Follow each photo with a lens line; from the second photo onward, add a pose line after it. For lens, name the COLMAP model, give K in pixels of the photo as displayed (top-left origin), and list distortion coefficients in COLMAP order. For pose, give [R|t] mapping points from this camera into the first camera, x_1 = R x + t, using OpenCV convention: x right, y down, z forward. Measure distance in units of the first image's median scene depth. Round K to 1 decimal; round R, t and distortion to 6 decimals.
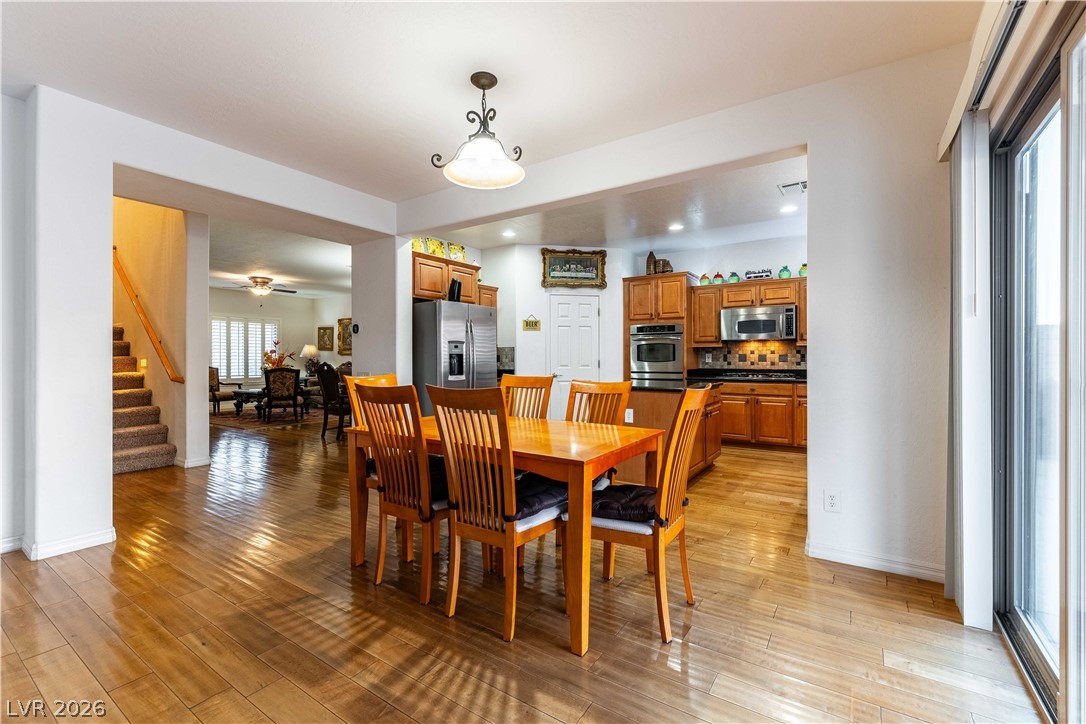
lens RADIAL K [[468.9, 0, 546.4], [0, 468.9, 360.9], [0, 0, 1]] dist [0.000549, 0.000136]
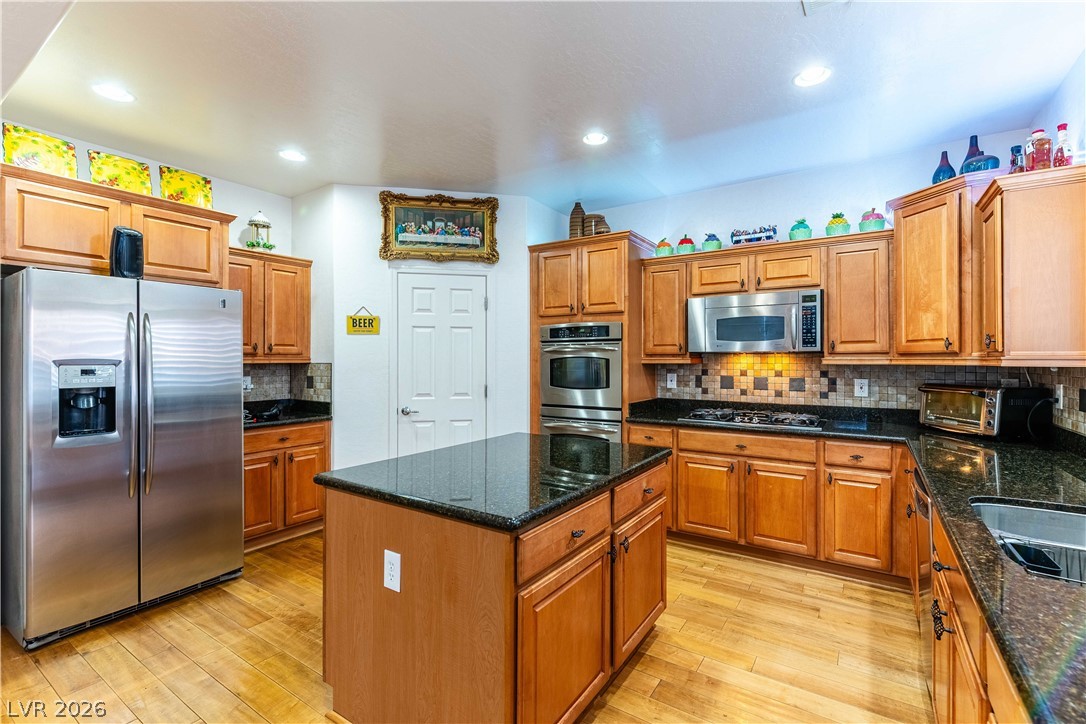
lens RADIAL K [[475.8, 0, 558.9], [0, 475.8, 362.1], [0, 0, 1]] dist [0.000952, 0.000395]
pose [[0.999860, 0.001001, 0.016691, 0.200953], [-0.001024, 0.999999, 0.001324, -0.032025], [-0.016690, -0.001341, 0.999860, 0.415834]]
